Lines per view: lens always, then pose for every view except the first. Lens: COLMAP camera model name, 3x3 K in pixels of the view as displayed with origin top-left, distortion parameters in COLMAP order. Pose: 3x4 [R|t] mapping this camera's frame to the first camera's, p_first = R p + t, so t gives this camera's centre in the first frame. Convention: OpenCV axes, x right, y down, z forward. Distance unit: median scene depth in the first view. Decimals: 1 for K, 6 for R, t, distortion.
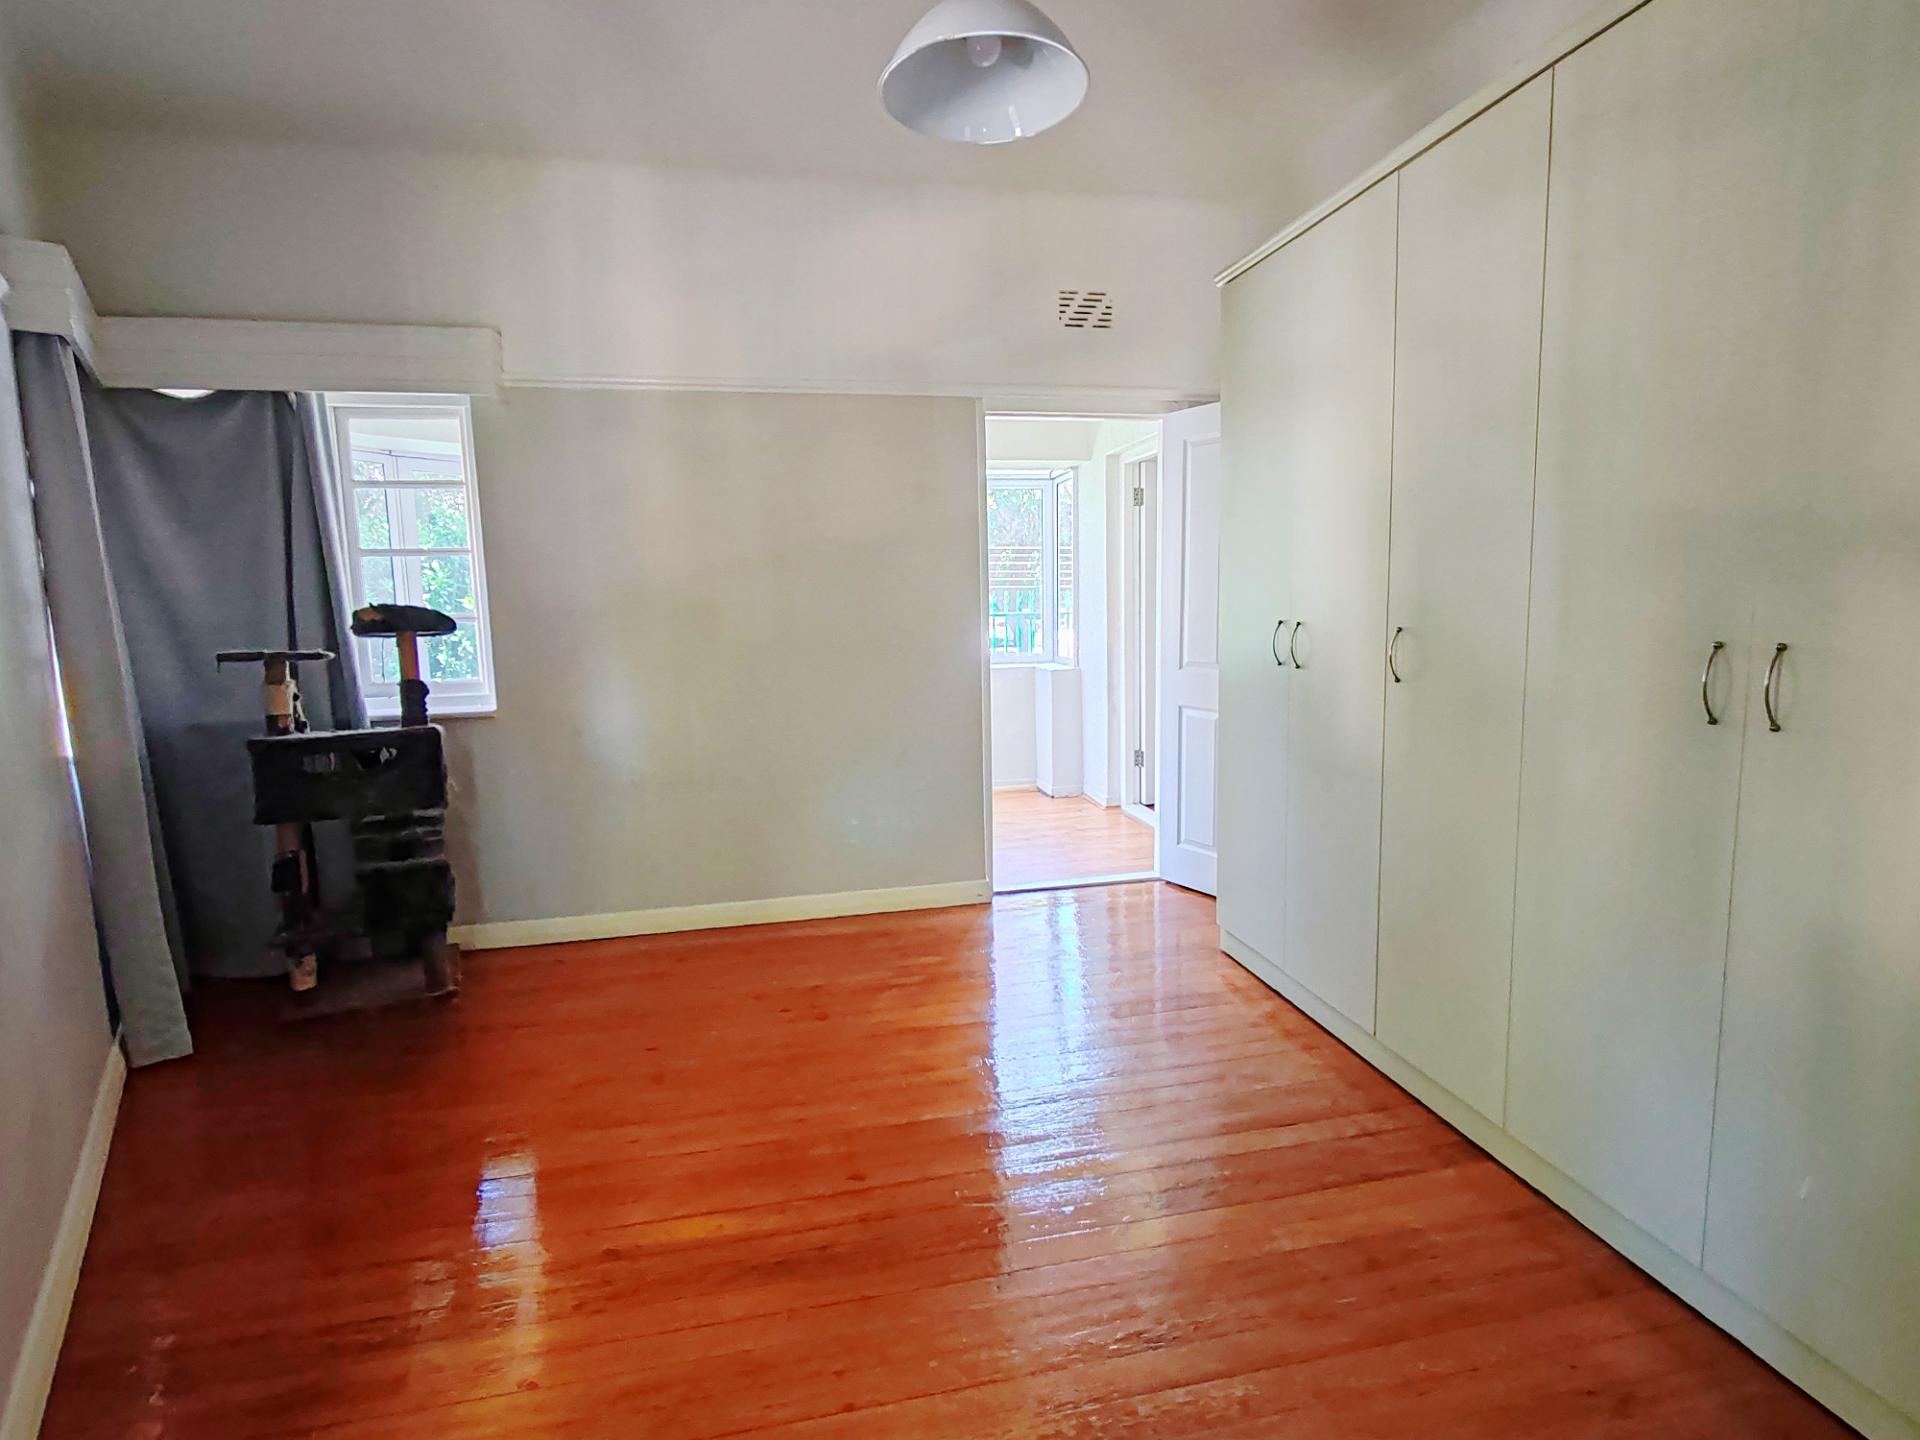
lens RADIAL K [[956.6, 0, 964.2], [0, 956.6, 717.8], [0, 0, 1]] dist [-0.002229, -0.000478]
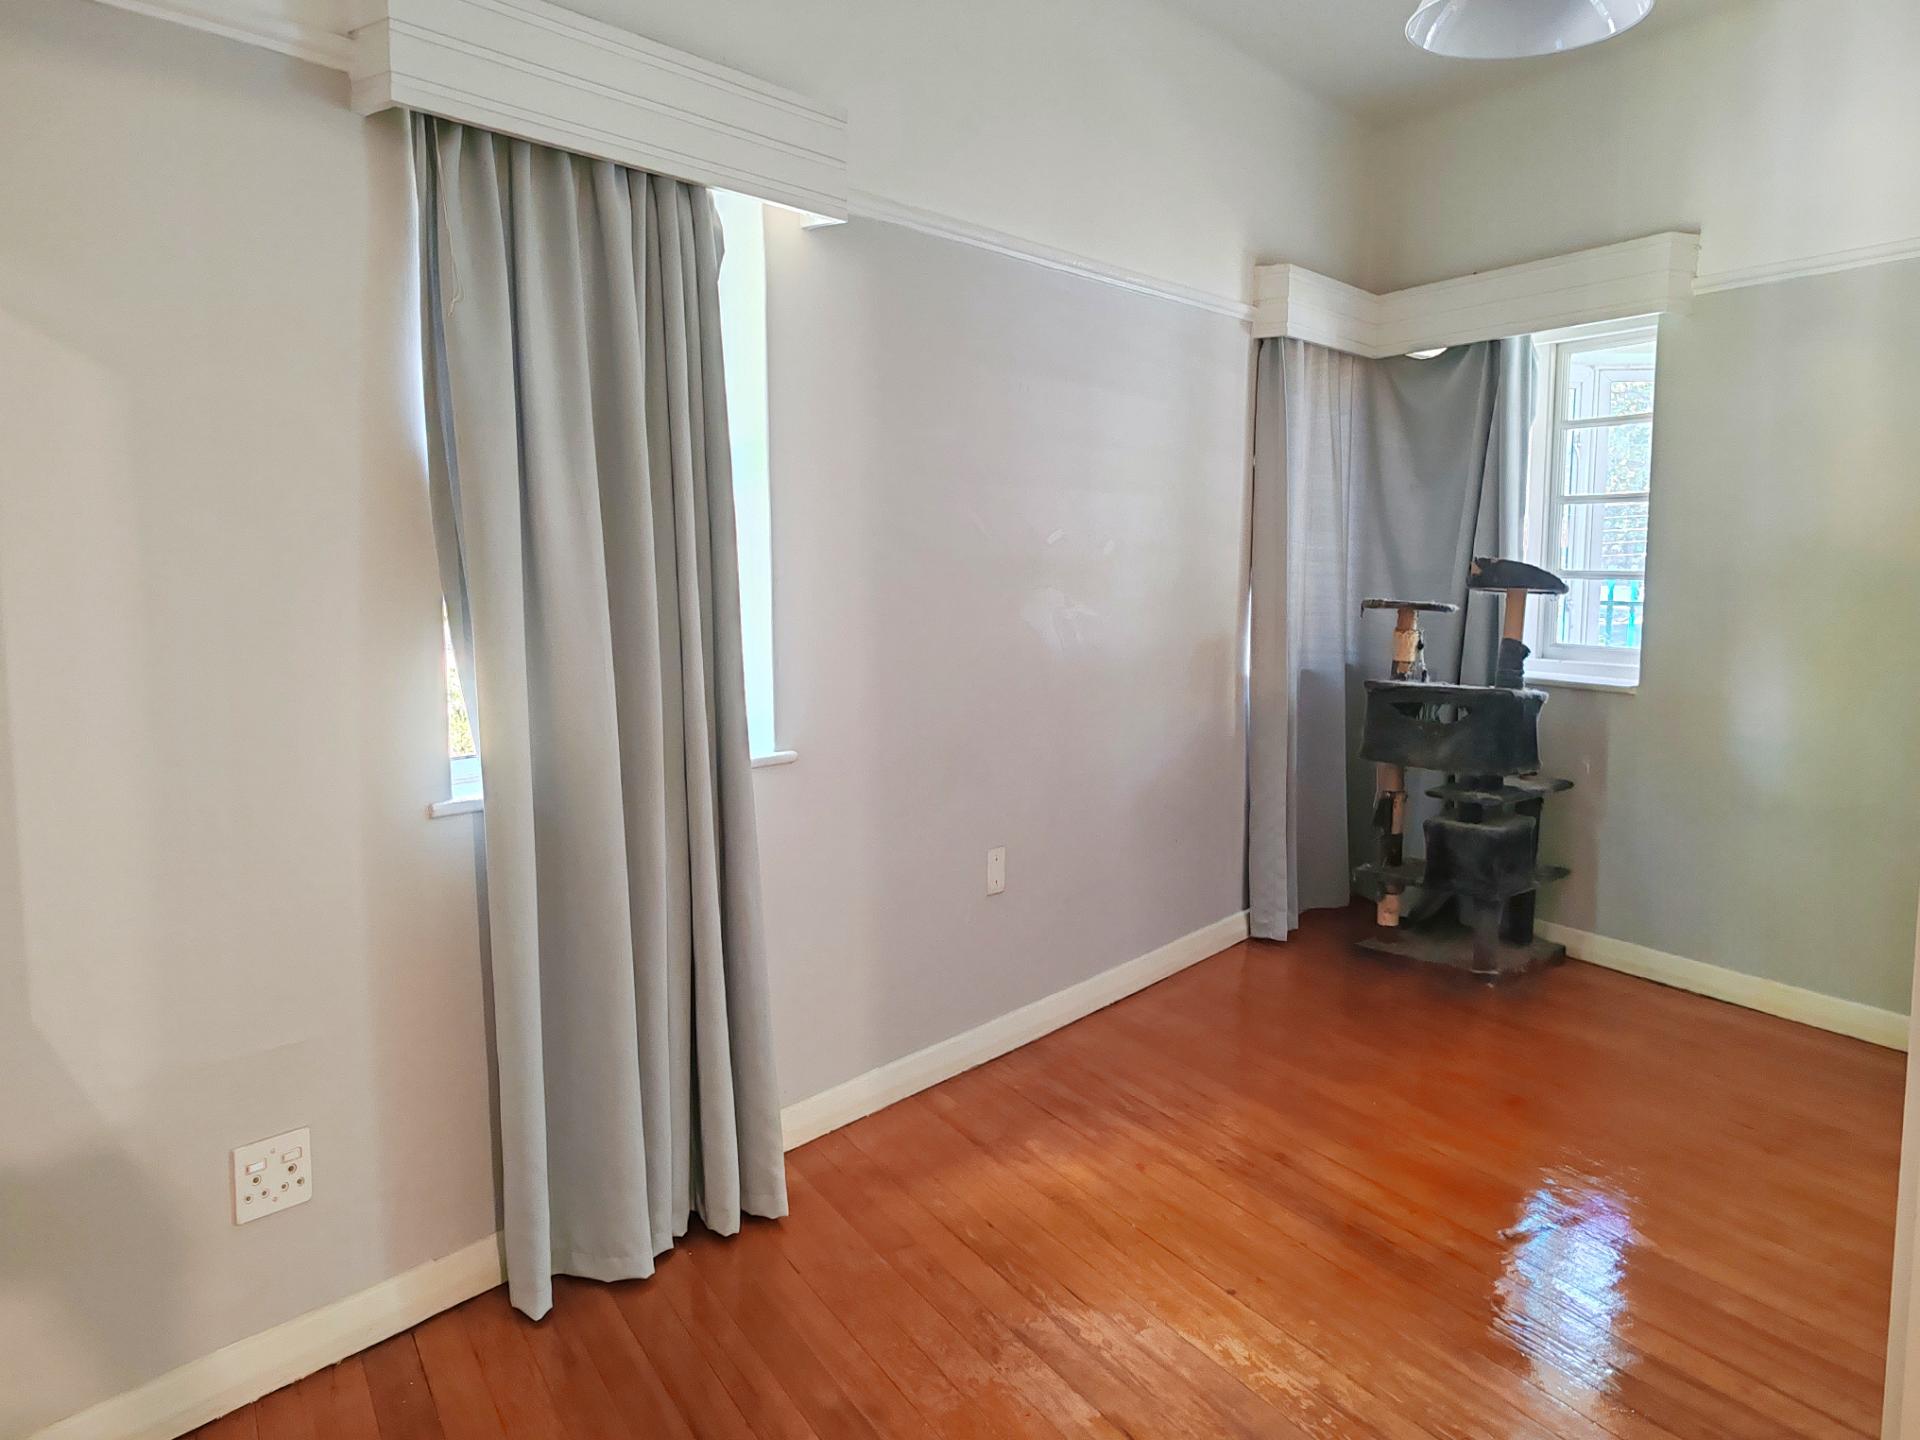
lens RADIAL K [[1466.7, 0, 962.2], [0, 1466.7, 722.7], [0, 0, 1]] dist [0.060593, -0.006719]
pose [[0.285278, 0.131707, -0.949352, 0.651954], [-0.128219, 0.986854, 0.098381, -0.031829], [0.949830, 0.093659, 0.298415, 0.058002]]
